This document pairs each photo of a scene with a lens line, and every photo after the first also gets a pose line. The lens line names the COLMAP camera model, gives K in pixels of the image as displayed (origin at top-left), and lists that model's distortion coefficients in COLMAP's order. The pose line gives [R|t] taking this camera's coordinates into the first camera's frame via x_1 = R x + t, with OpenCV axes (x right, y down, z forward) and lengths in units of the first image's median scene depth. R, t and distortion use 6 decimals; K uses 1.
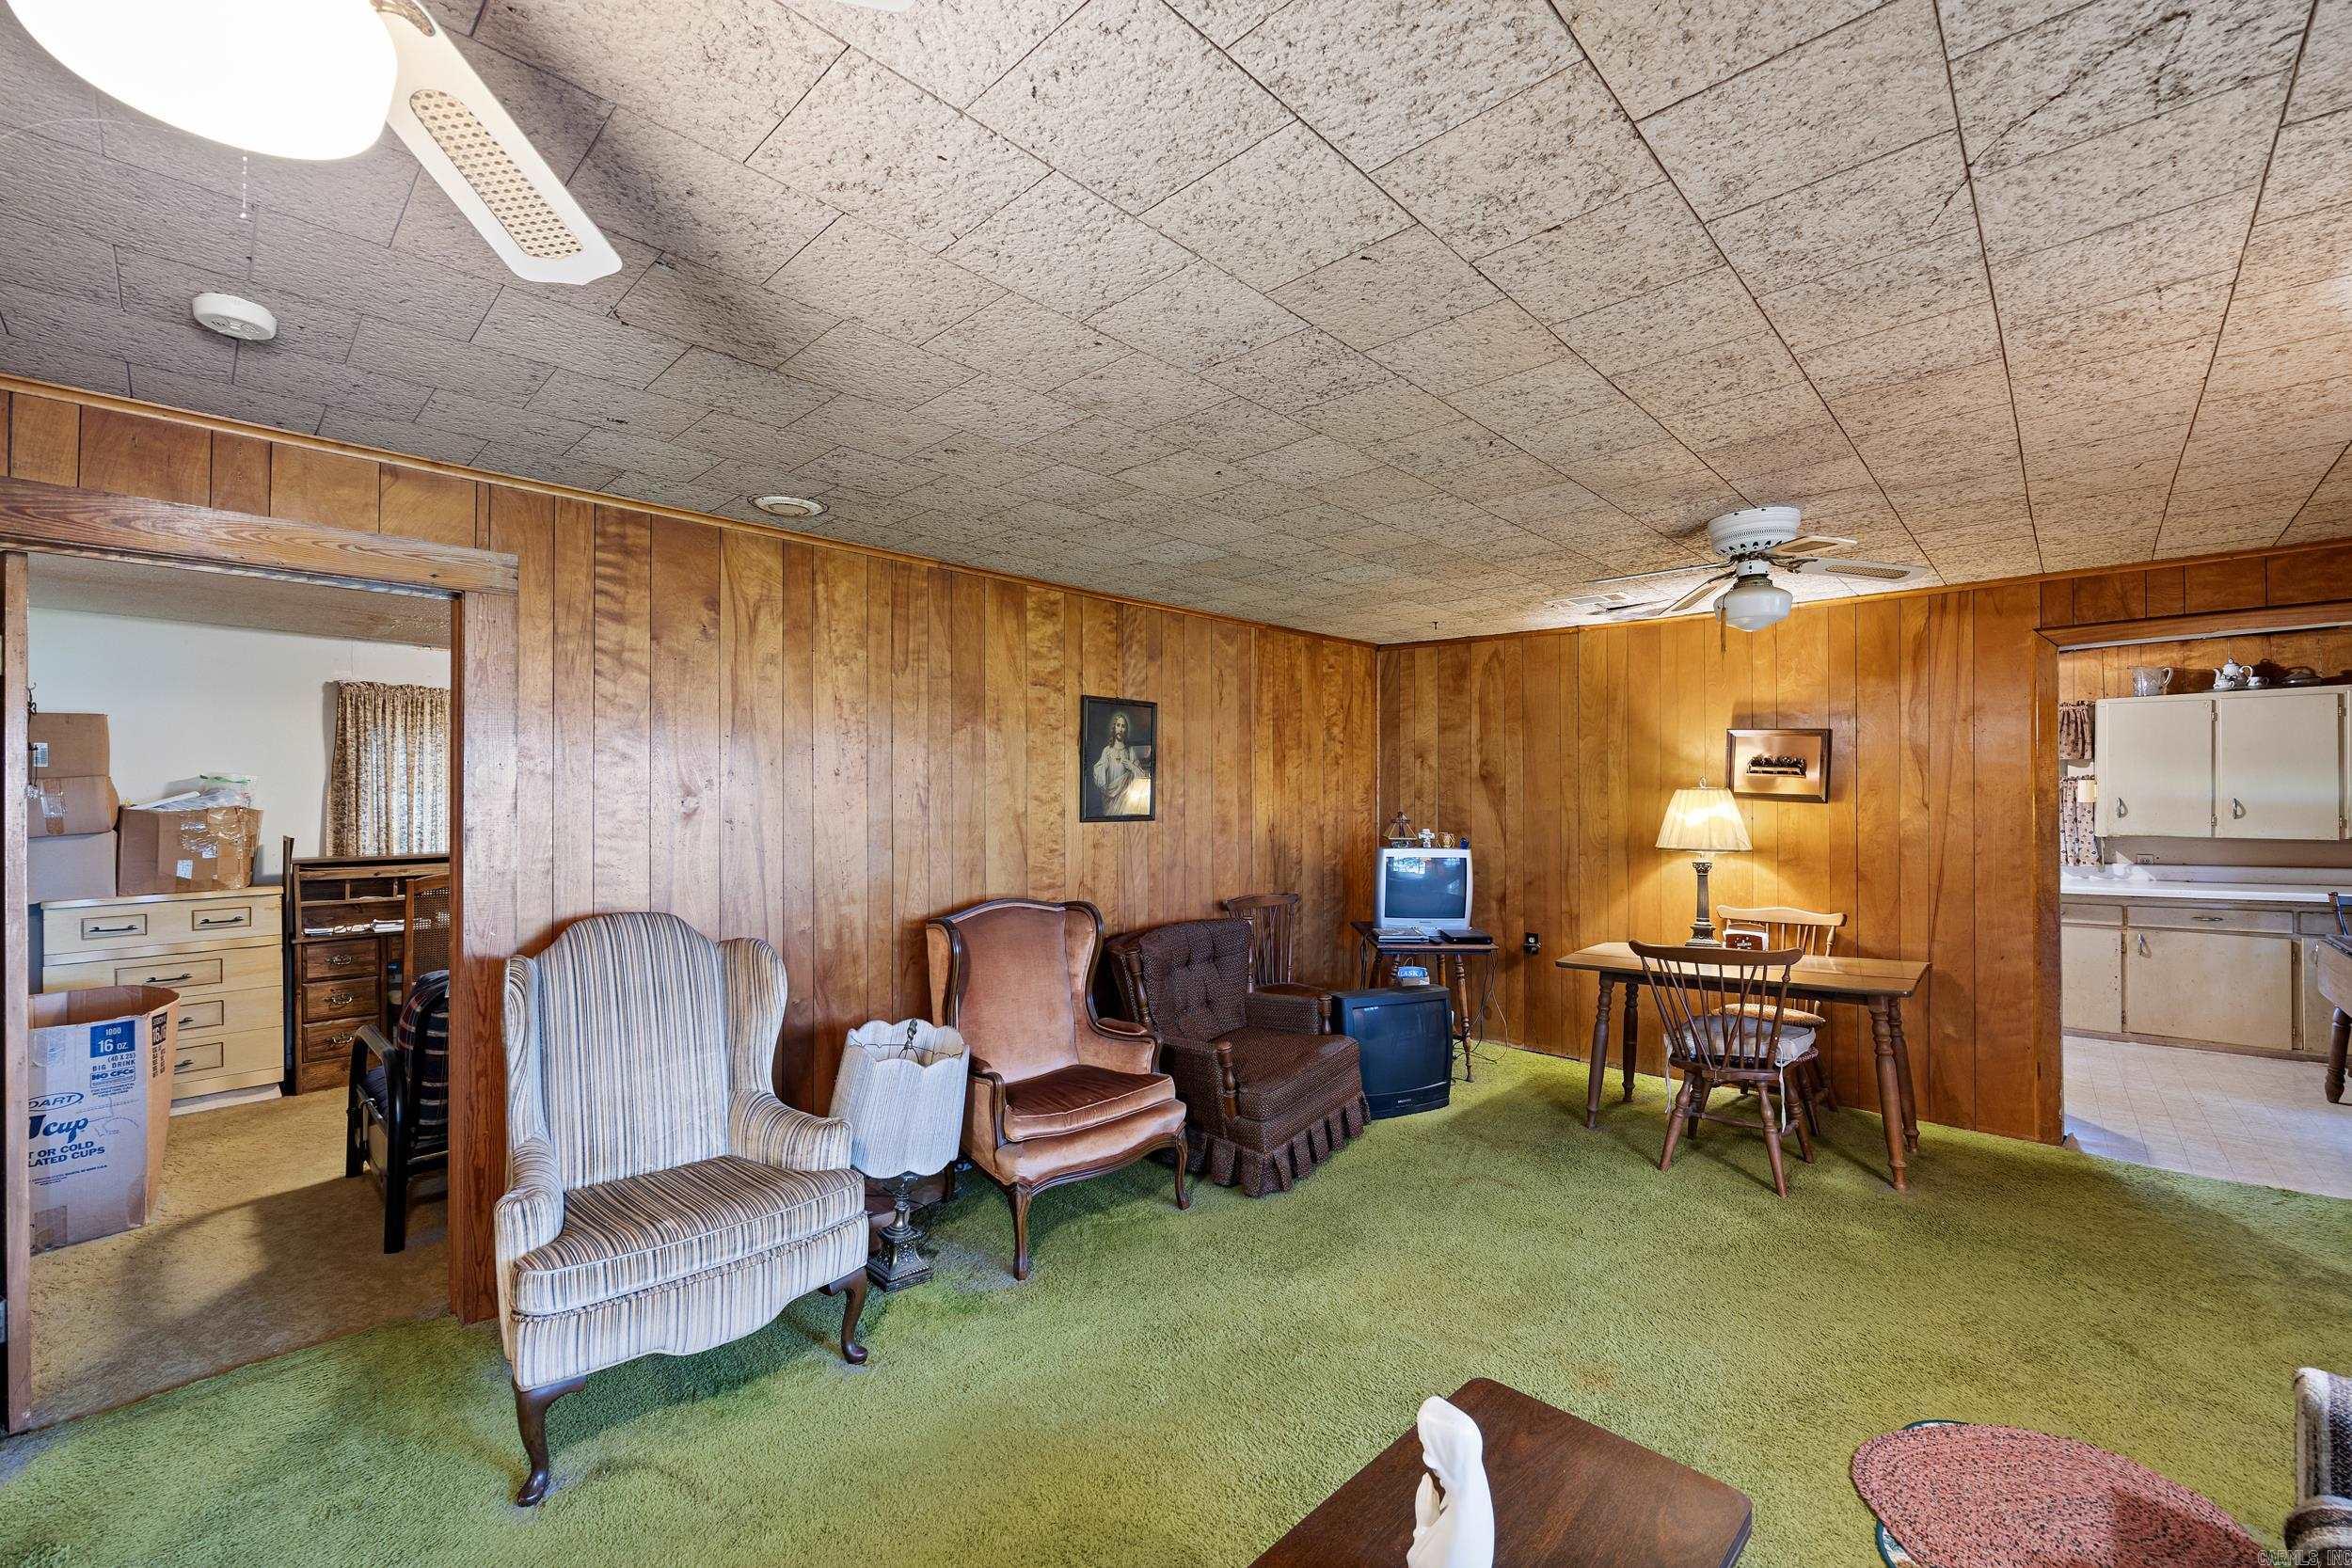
lens RADIAL K [[939.2, 0, 1177.8], [0, 939.2, 787.6], [0, 0, 1]] dist [-0.000767, -0.000795]
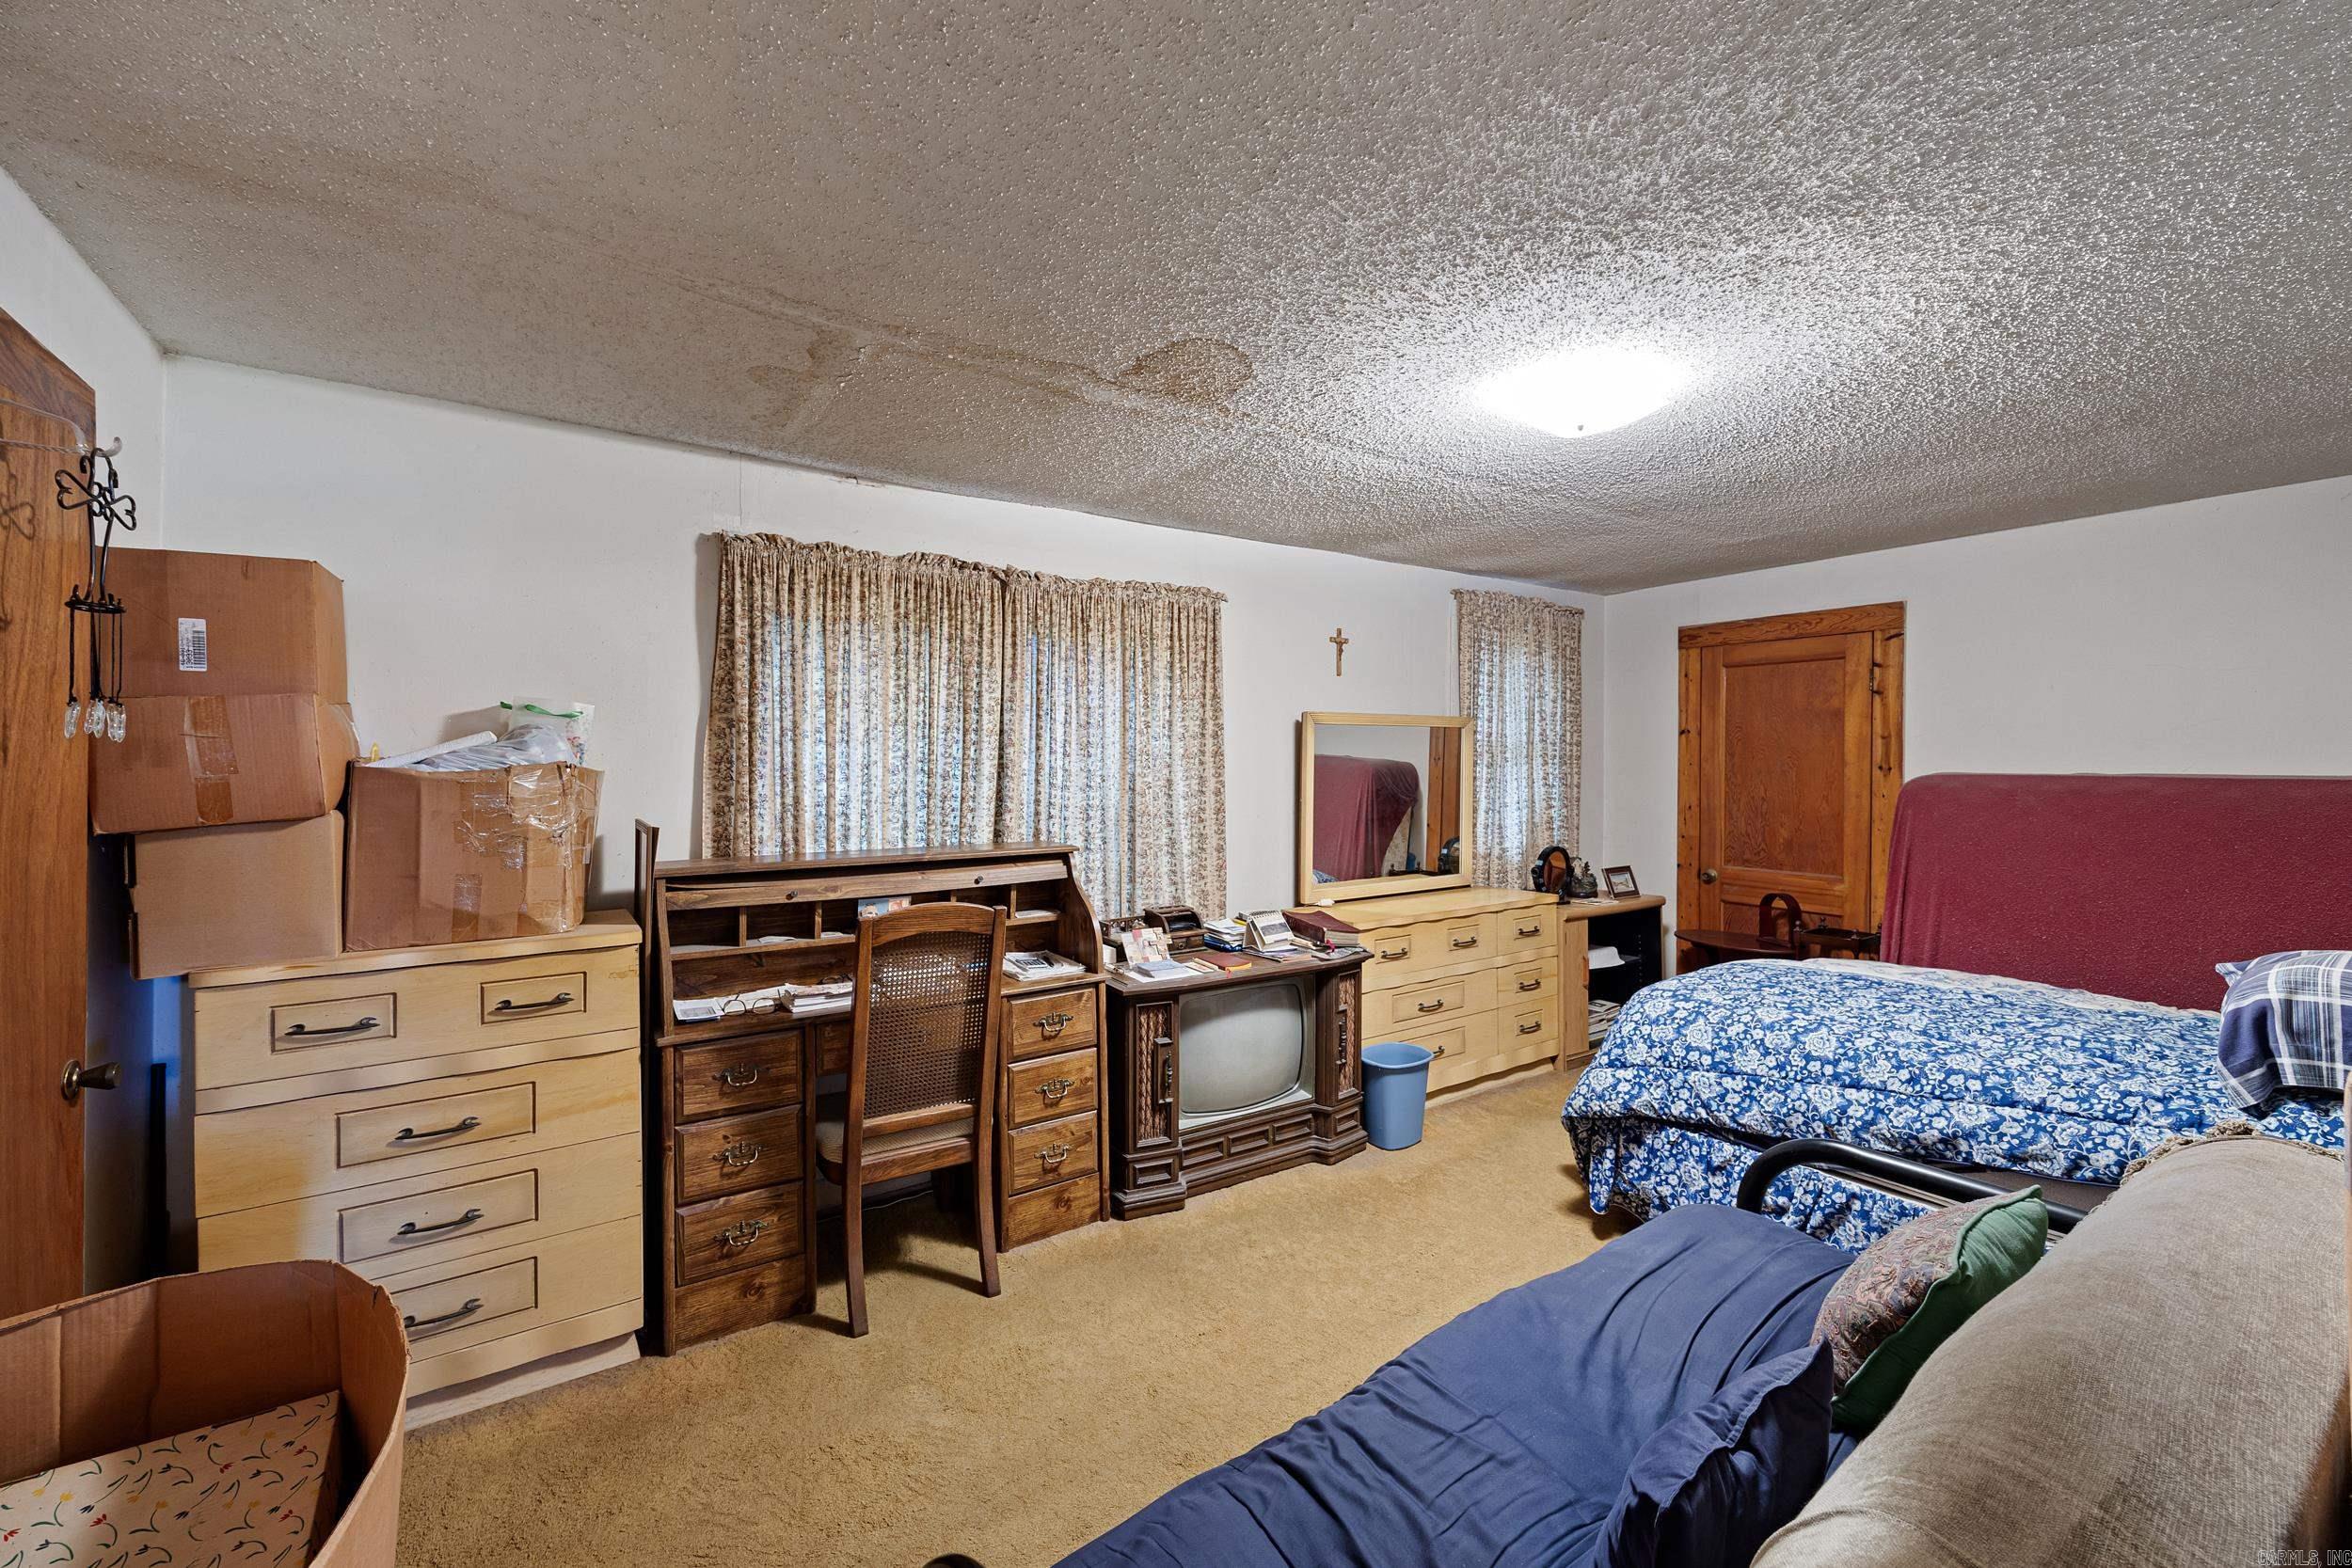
lens RADIAL K [[939.2, 0, 1184.5], [0, 939.2, 765.7], [0, 0, 1]] dist [-0.000767, -0.000795]
pose [[0.979804, 0.009508, -0.199733, -0.555901], [-0.007065, 0.999891, 0.012941, 0.012257], [0.199834, -0.011268, 0.979765, 0.554362]]
